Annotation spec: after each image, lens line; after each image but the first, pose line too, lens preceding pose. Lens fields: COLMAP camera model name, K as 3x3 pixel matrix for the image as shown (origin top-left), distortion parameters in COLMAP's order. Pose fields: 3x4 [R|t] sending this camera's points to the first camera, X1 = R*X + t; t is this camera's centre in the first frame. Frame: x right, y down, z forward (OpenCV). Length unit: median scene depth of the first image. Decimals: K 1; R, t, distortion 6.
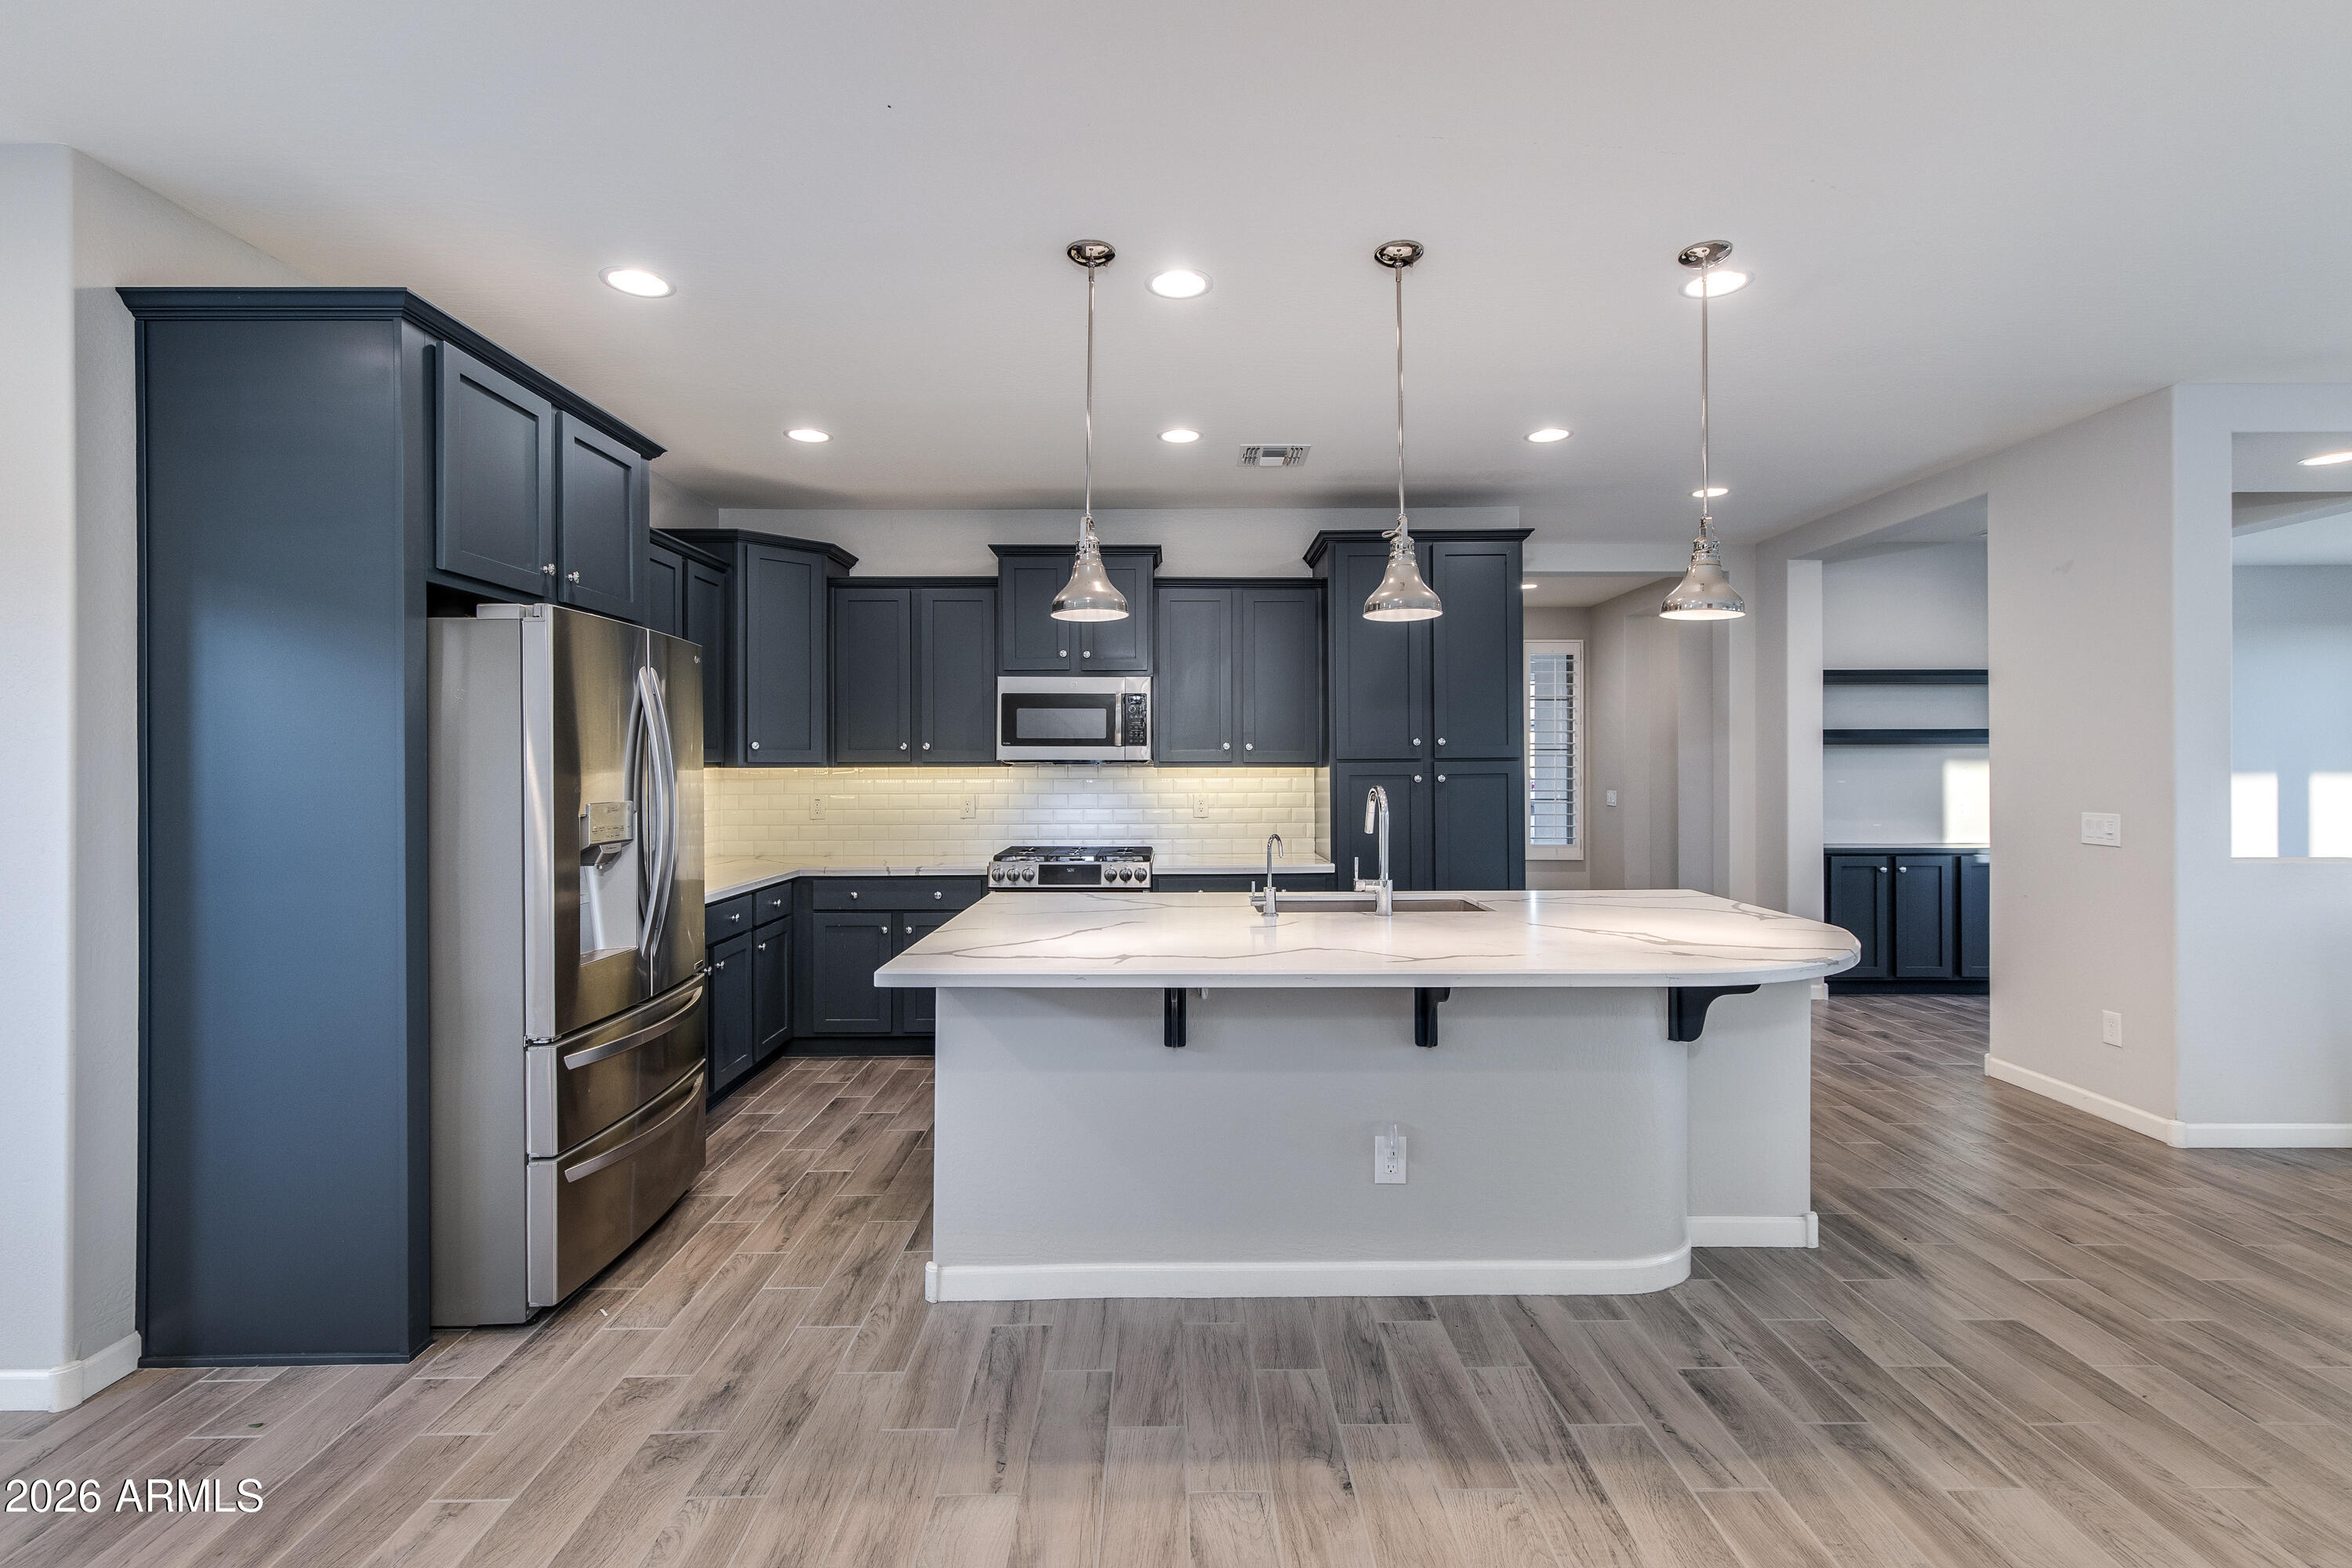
lens RADIAL K [[1046.6, 0, 1180.2], [0, 1046.6, 778.6], [0, 0, 1]] dist [0.008345, -0.001029]
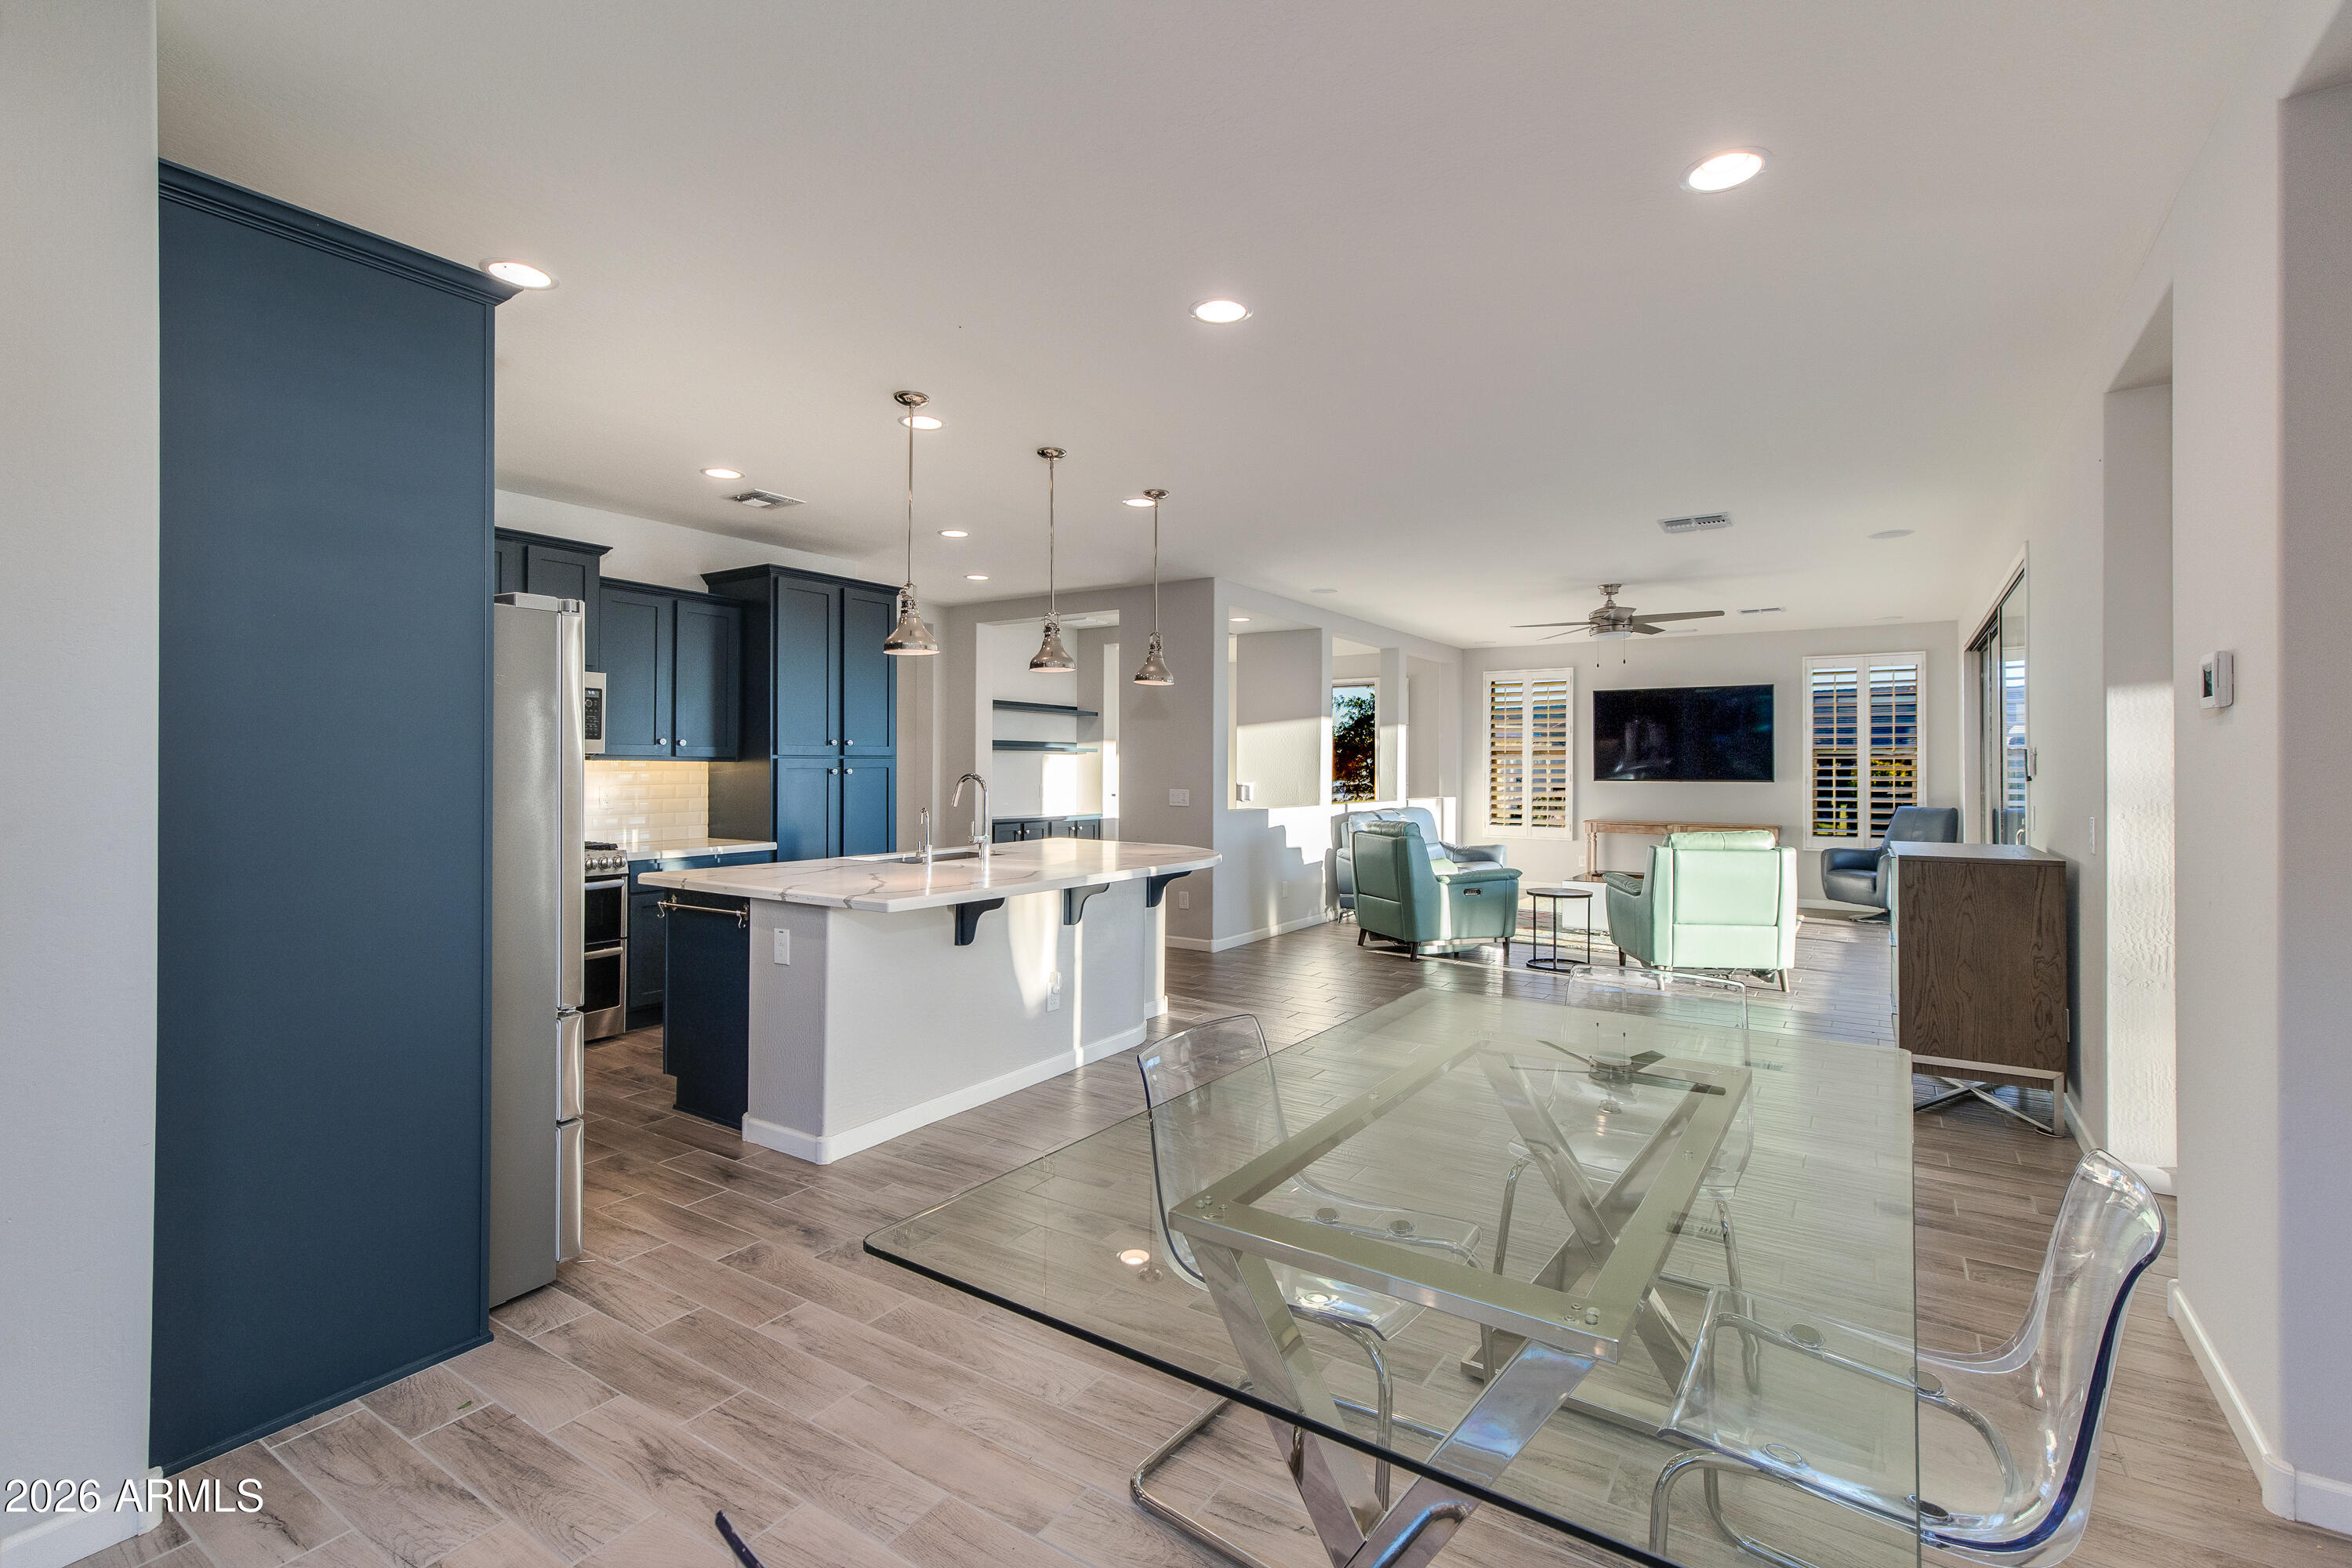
lens RADIAL K [[1073.0, 0, 1175.2], [0, 1073.0, 773.0], [0, 0, 1]] dist [-0.014074, -0.000149]
pose [[0.546874, -0.000712, 0.837215, -0.635257], [0.007306, 0.999966, -0.003922, 0.010338], [-0.837183, 0.008261, 0.546861, -0.055914]]
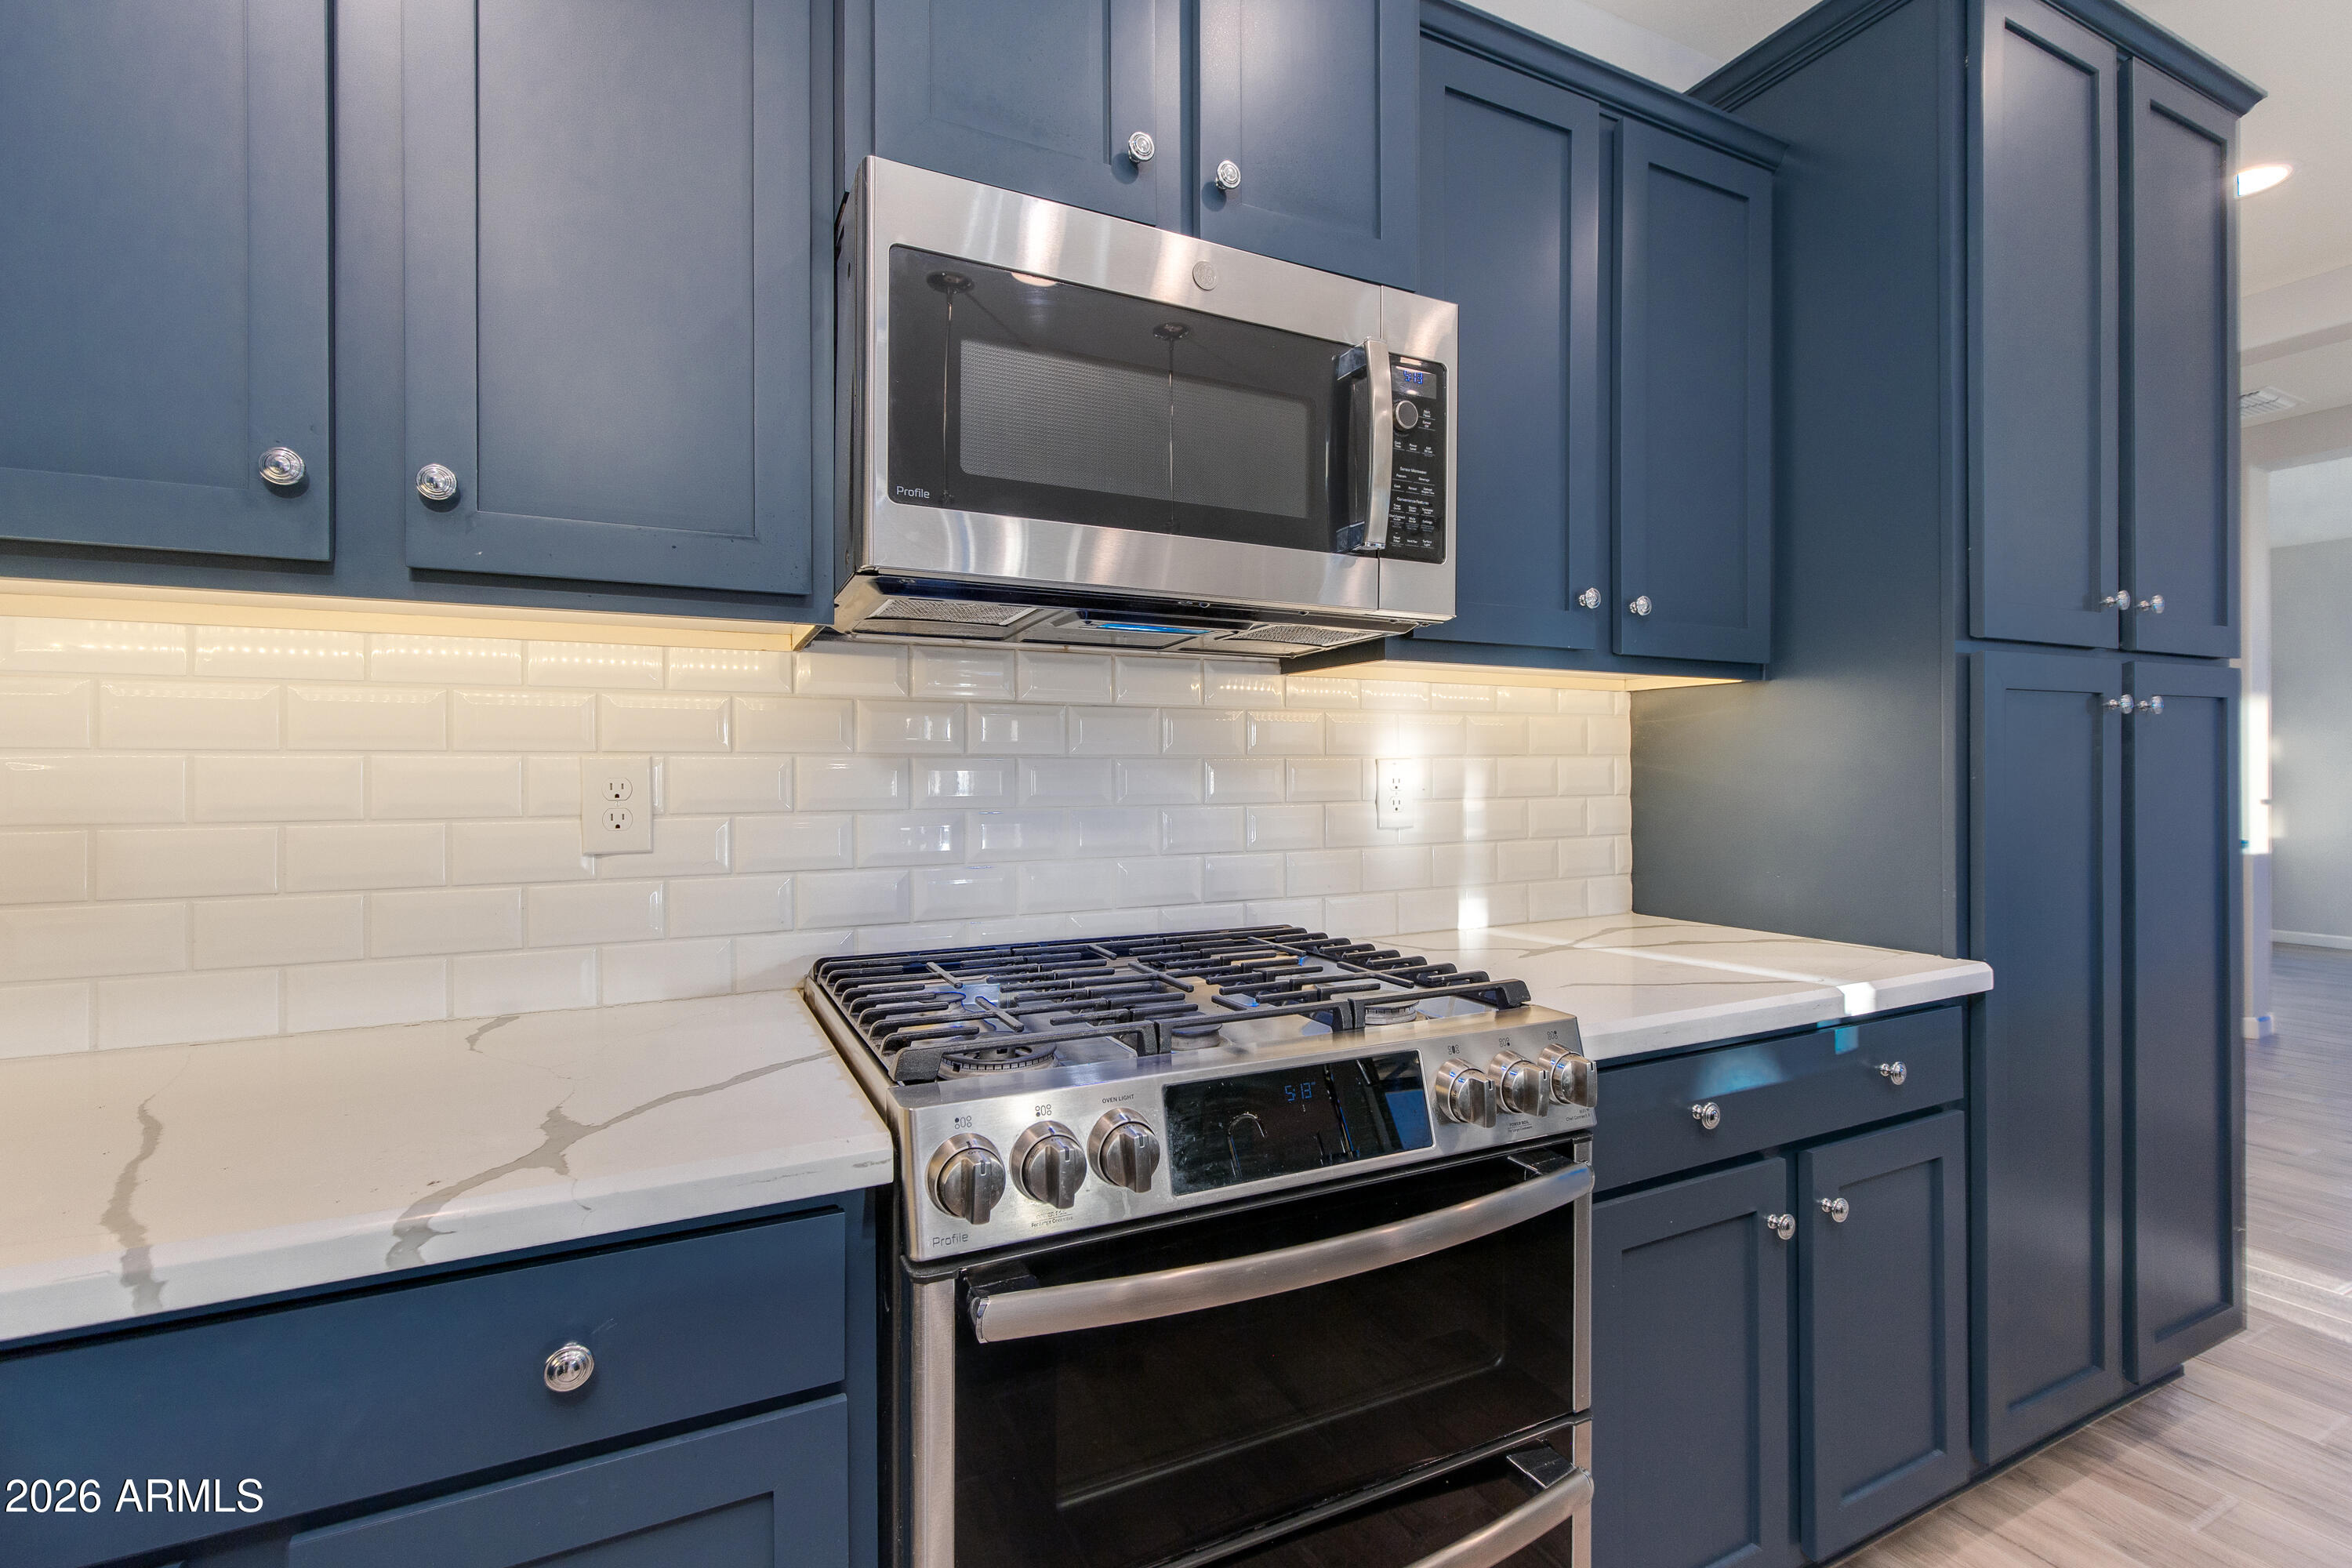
lens RADIAL K [[1046.6, 0, 1175.6], [0, 1046.6, 783.2], [0, 0, 1]] dist [0.008345, -0.001029]
pose [[0.892242, -0.002703, 0.451550, -0.222953], [0.003872, 0.999991, -0.001665, 0.025354], [-0.451541, 0.003234, 0.892244, 0.825780]]
